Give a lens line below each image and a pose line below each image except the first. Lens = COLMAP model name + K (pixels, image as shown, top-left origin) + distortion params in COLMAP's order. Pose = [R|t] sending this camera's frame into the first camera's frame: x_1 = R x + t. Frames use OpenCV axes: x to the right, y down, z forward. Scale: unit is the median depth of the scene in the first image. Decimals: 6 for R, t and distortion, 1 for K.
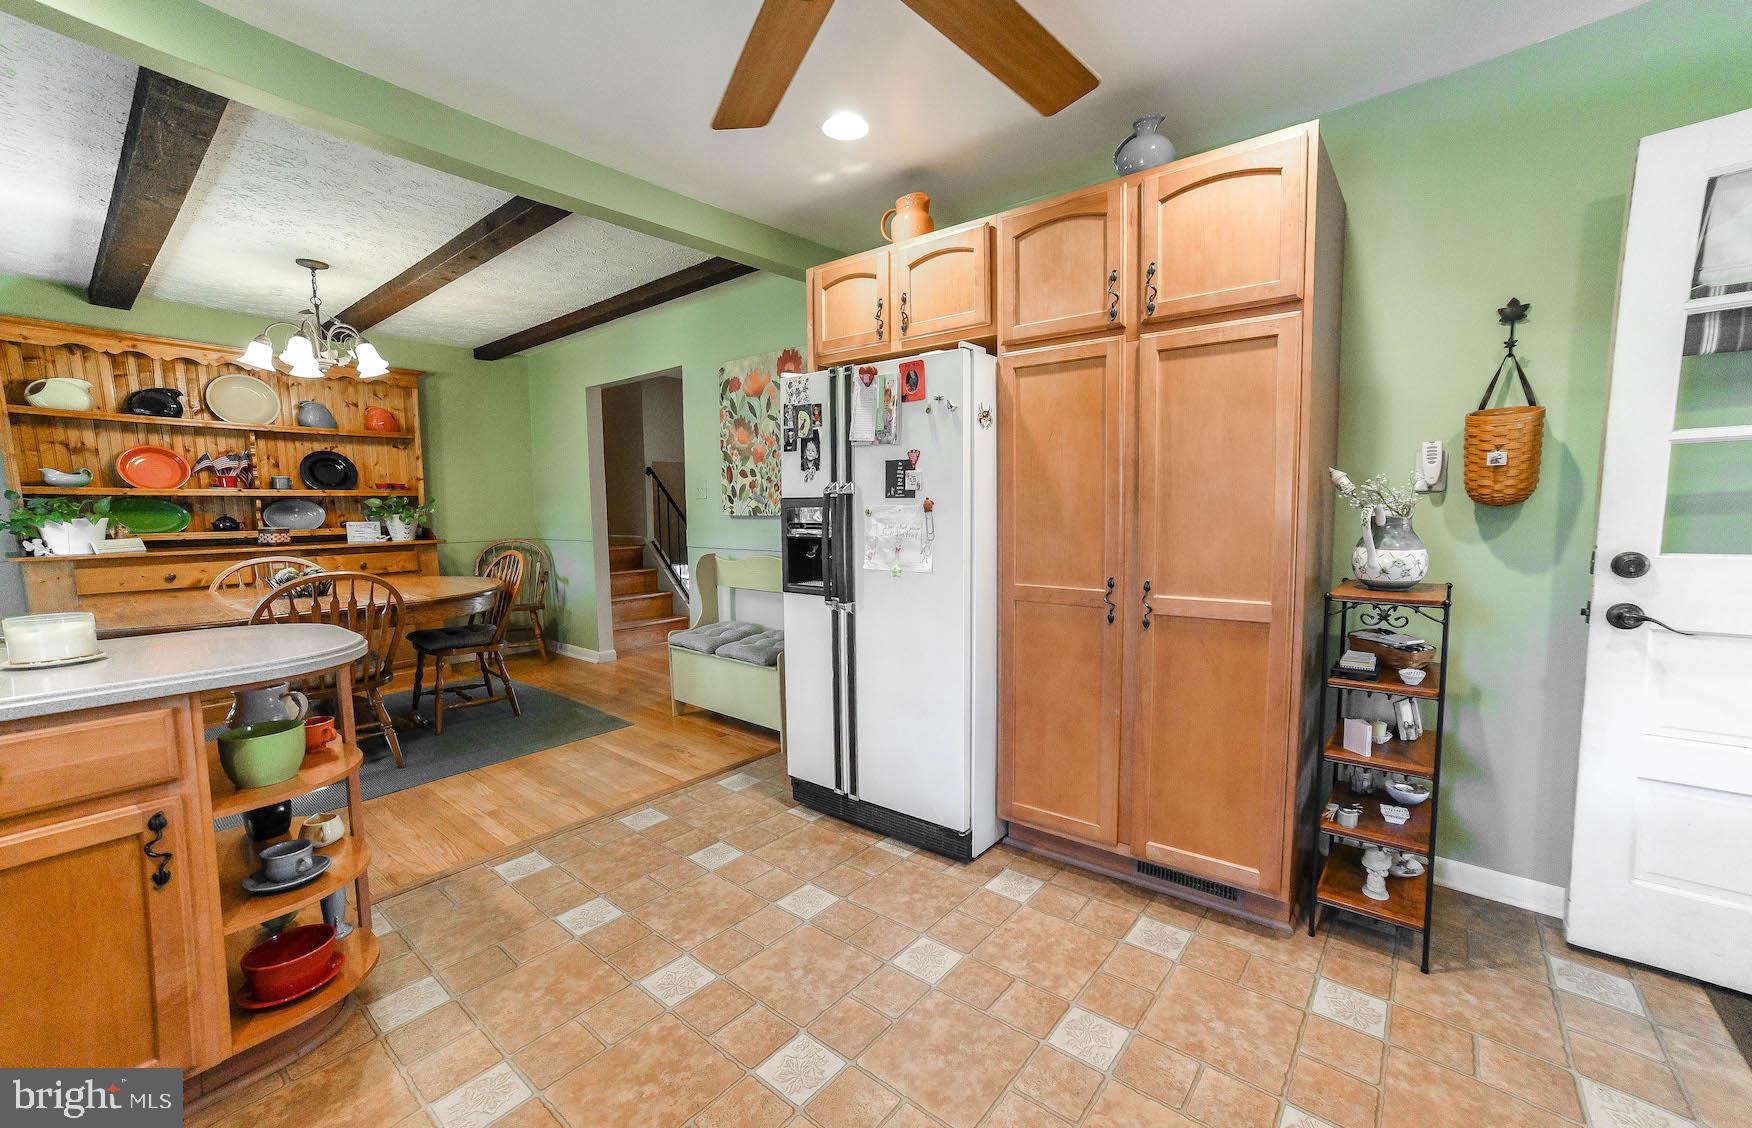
lens RADIAL K [[702.2, 0, 901.3], [0, 702.2, 566.0], [0, 0, 1]] dist [-0.066559, 0.044724]
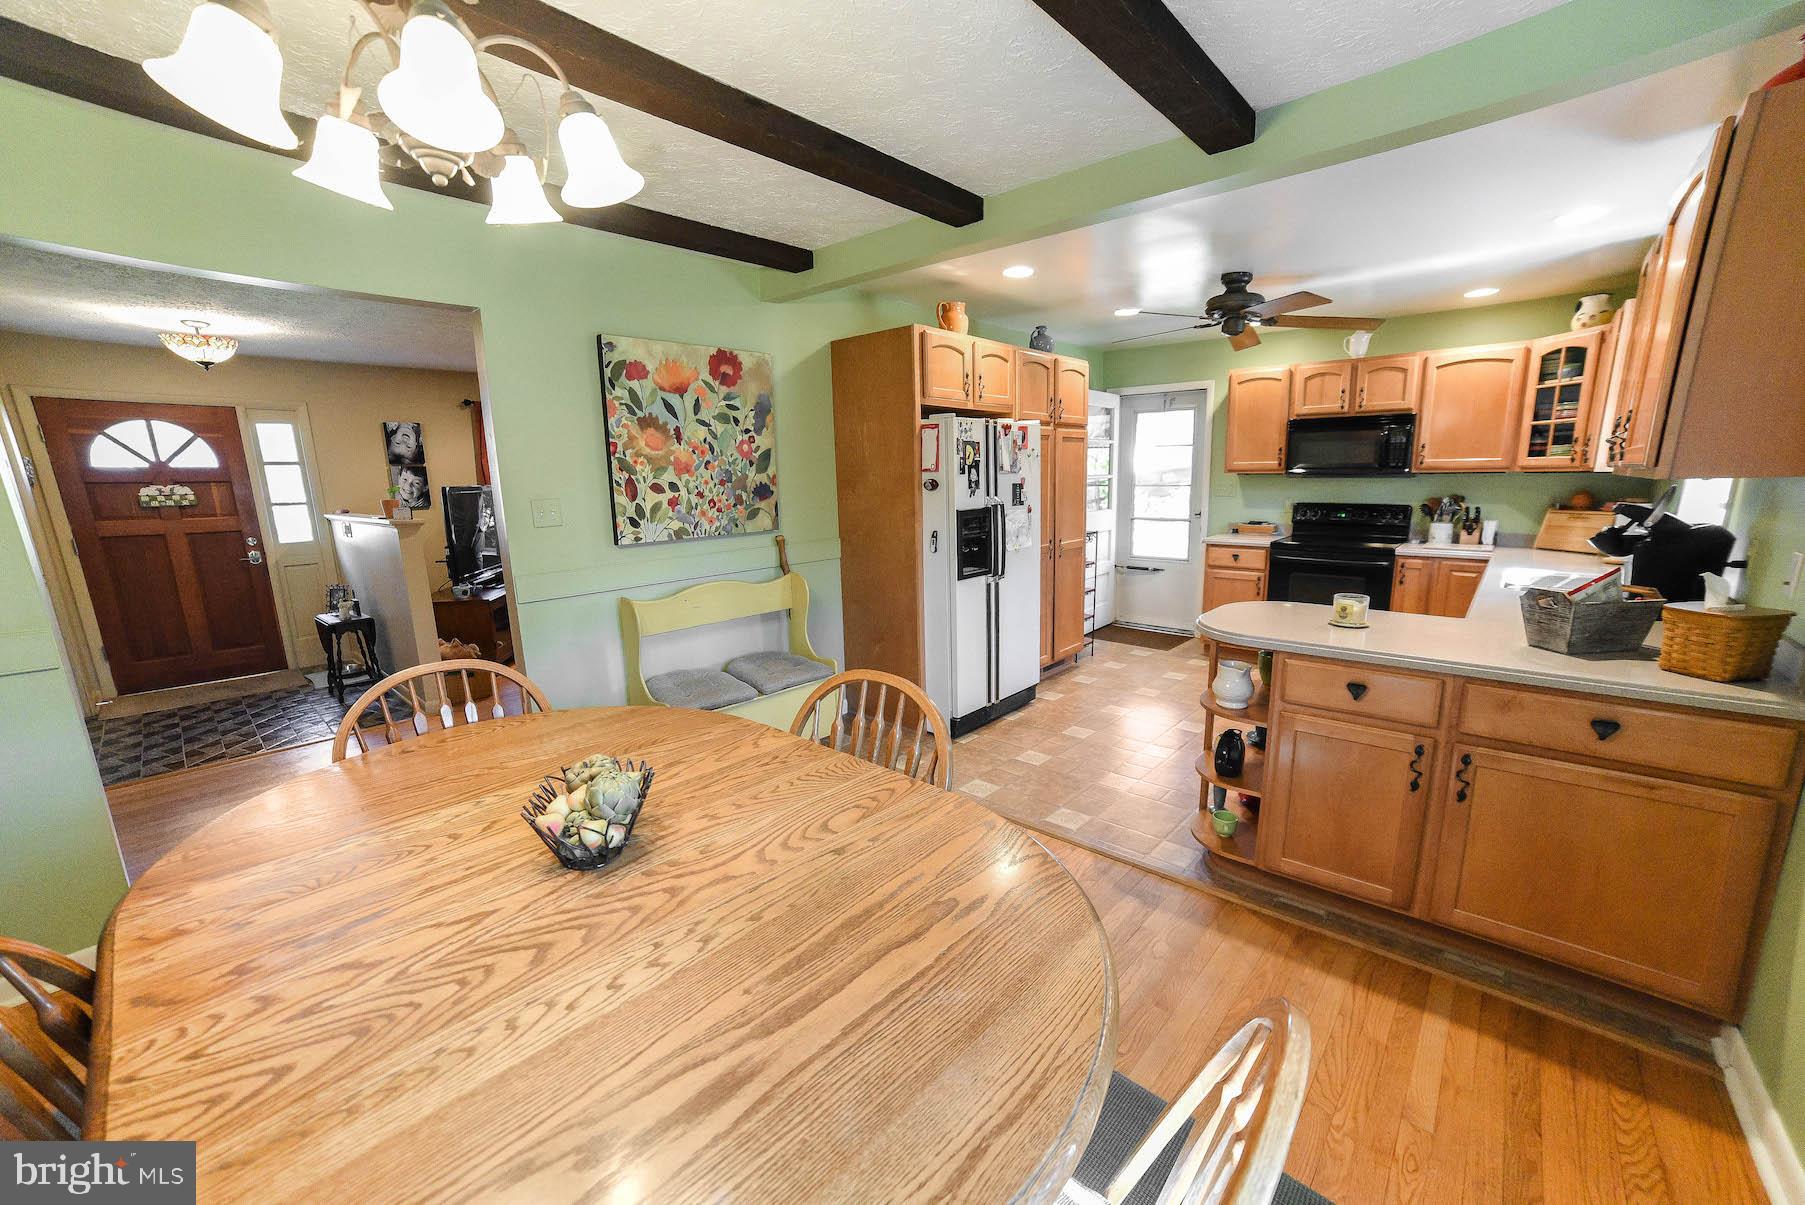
lens RADIAL K [[718.7, 0, 901.3], [0, 718.7, 615.6], [0, 0, 1]] dist [-0.081851, 0.037168]
pose [[0.066582, -0.186910, 0.980118, -1.031991], [0.113125, 0.977378, 0.178703, -0.104433], [-0.991347, 0.098977, 0.086220, 0.677599]]
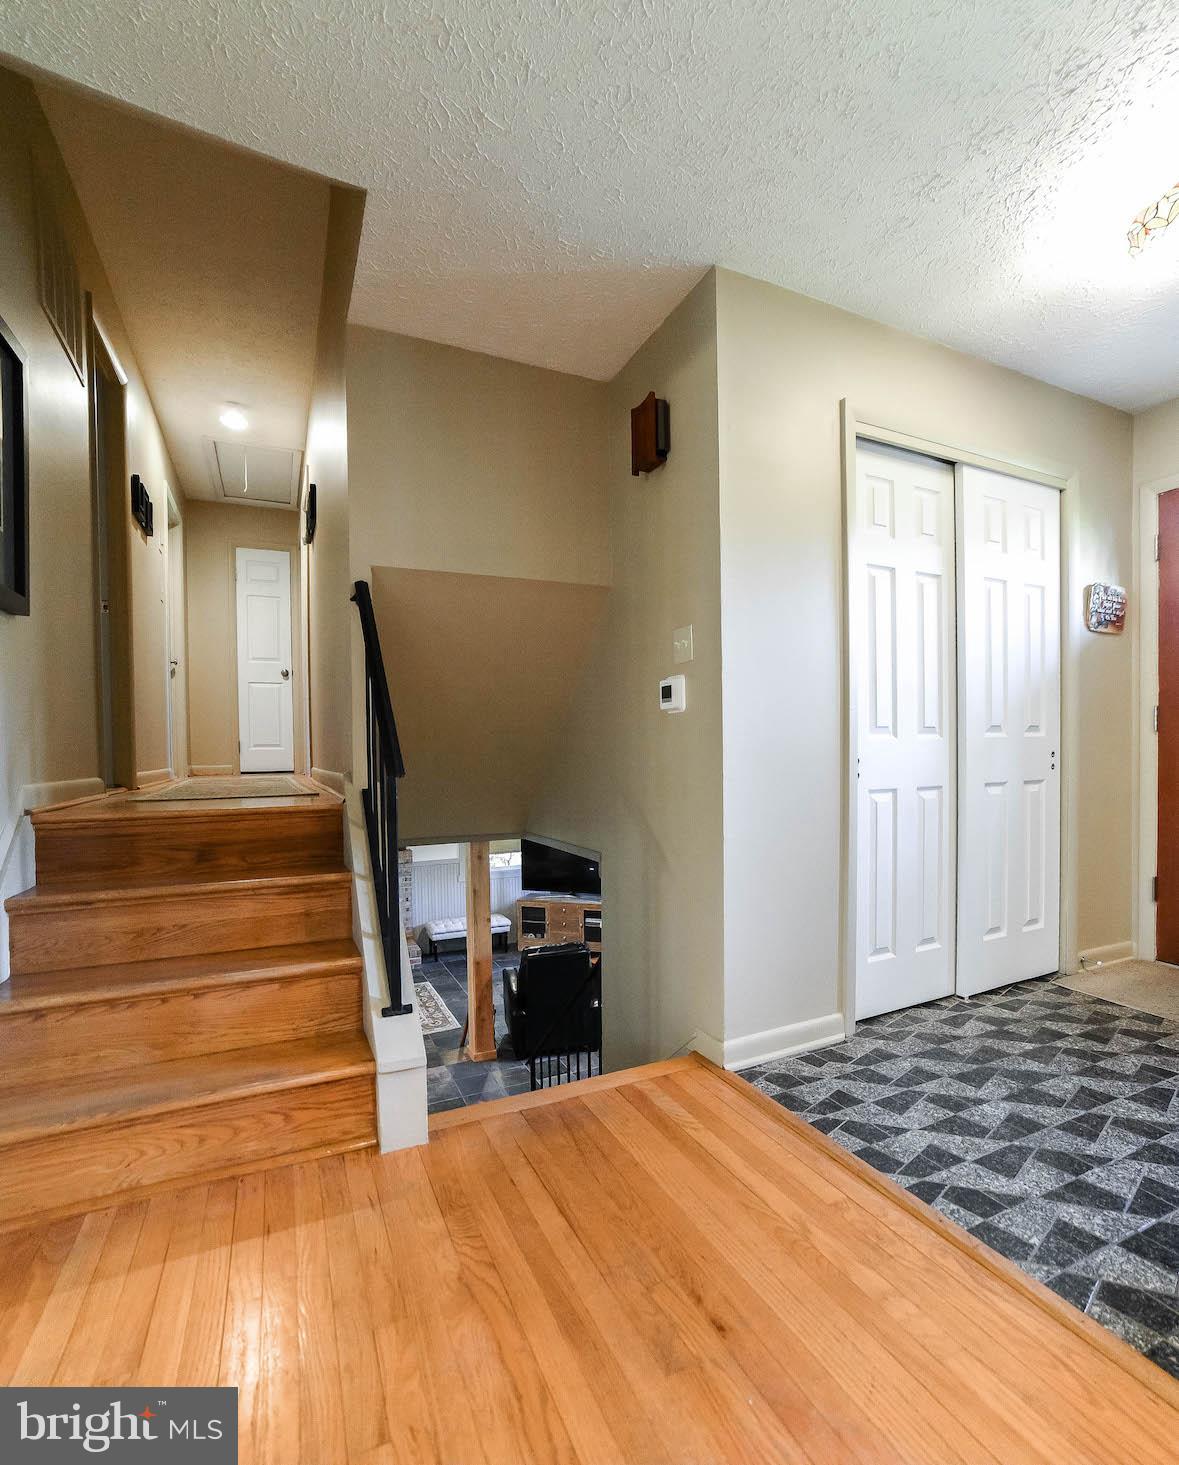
lens RADIAL K [[704.0, 0, 609.0], [0, 704.0, 764.6], [0, 0, 1]] dist [-0.064734, 0.036704]
pose [[0.897032, 0.004177, -0.441946, -0.154431], [-0.033854, 0.997667, -0.059284, -0.053311], [0.440667, 0.068142, 0.895081, 1.232824]]
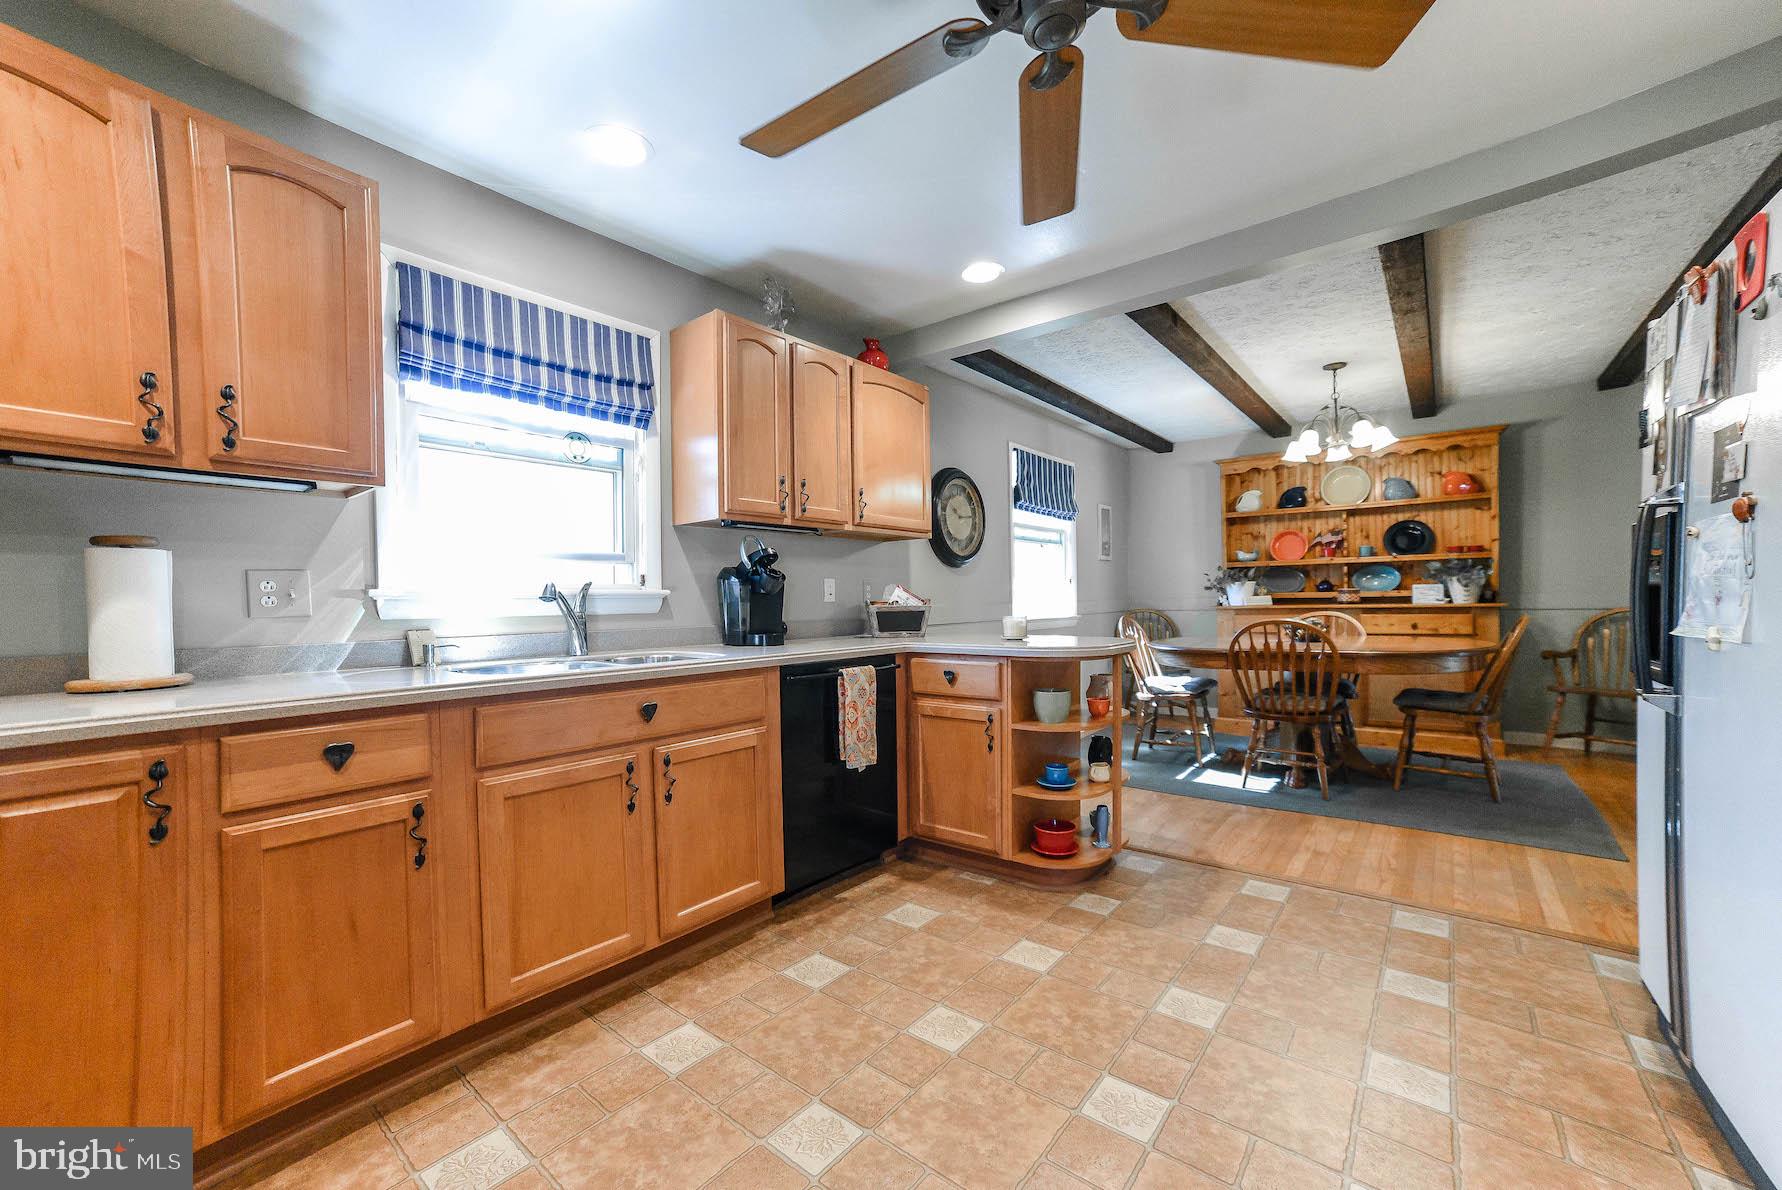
lens RADIAL K [[704.3, 0, 899.9], [0, 704.3, 607.4], [0, 0, 1]] dist [-0.065396, 0.036632]
pose [[-0.002526, 0.020947, -0.999777, 0.300836], [-0.076115, 0.996876, 0.021079, 0.011055], [0.997096, 0.076151, -0.000924, 0.233582]]
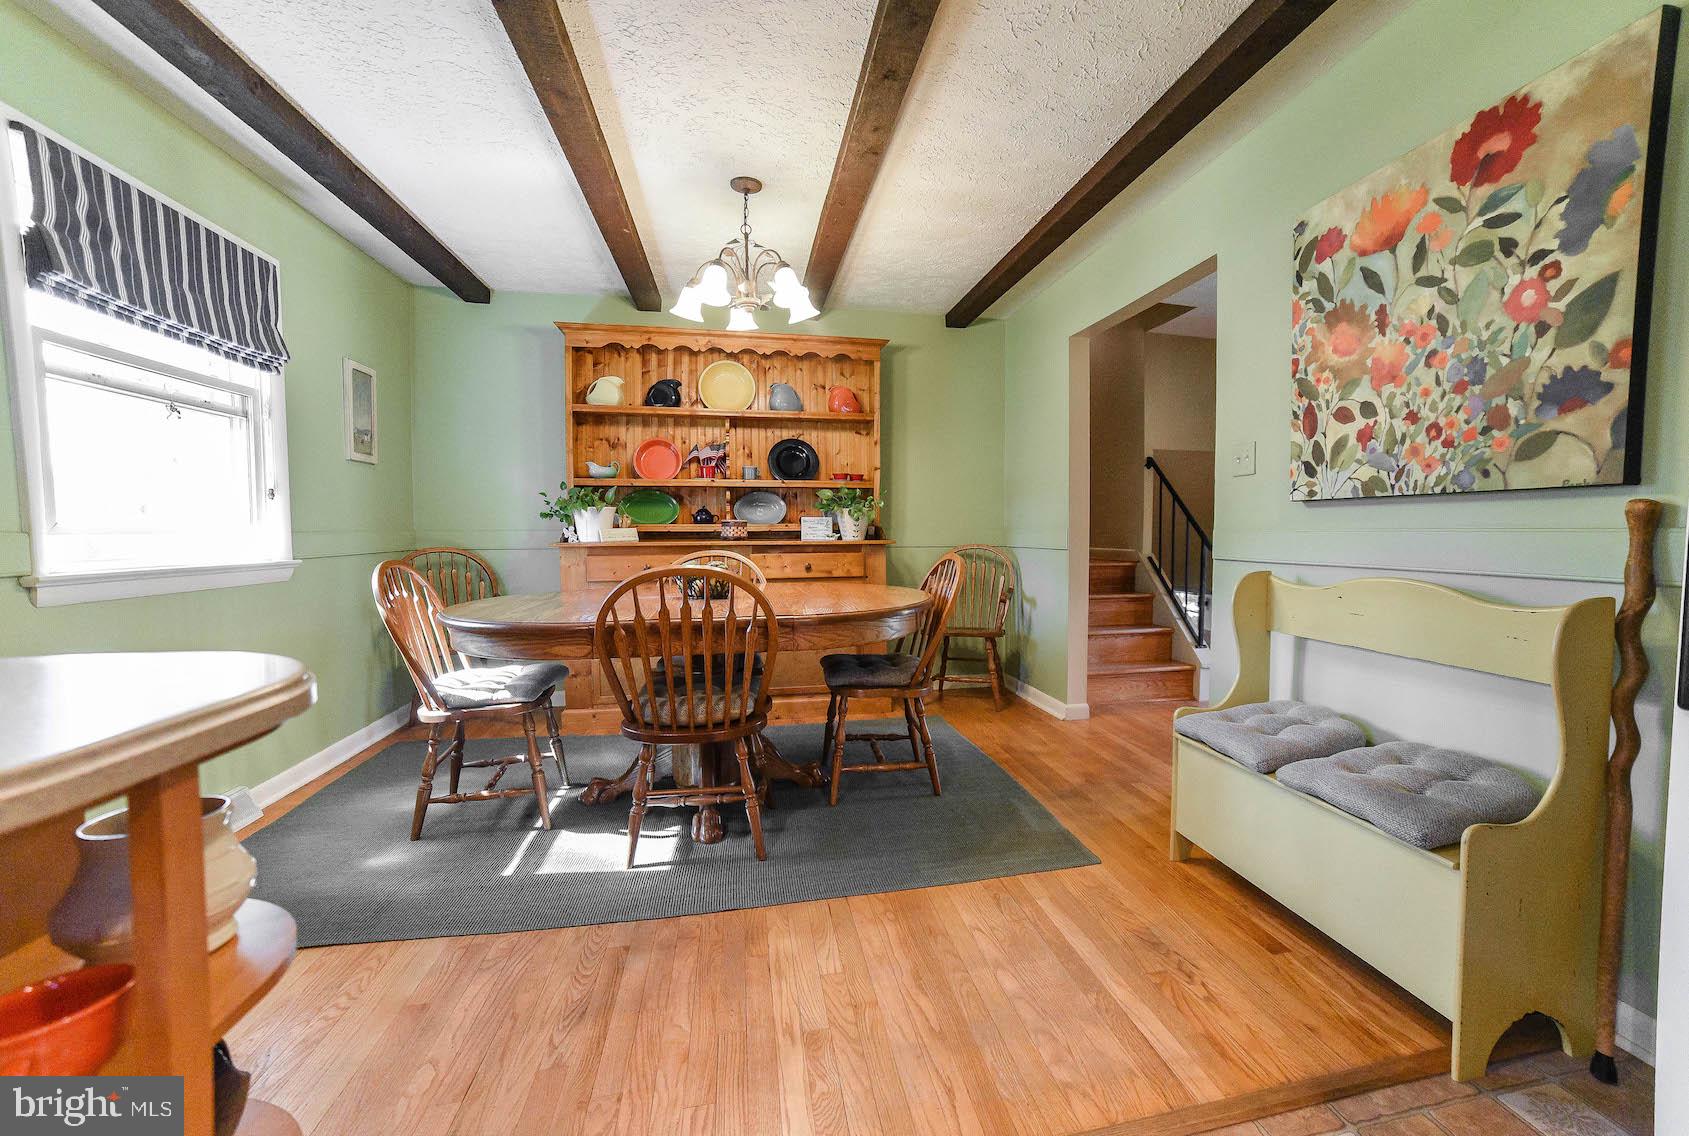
lens RADIAL K [[712.9, 0, 899.1], [0, 712.9, 569.8], [0, 0, 1]] dist [-0.079835, 0.035984]
pose [[0.779575, 0.044695, -0.624712, -0.160510], [-0.065358, 0.997810, -0.010173, 0.005176], [0.622889, 0.048761, 0.780789, 0.421609]]
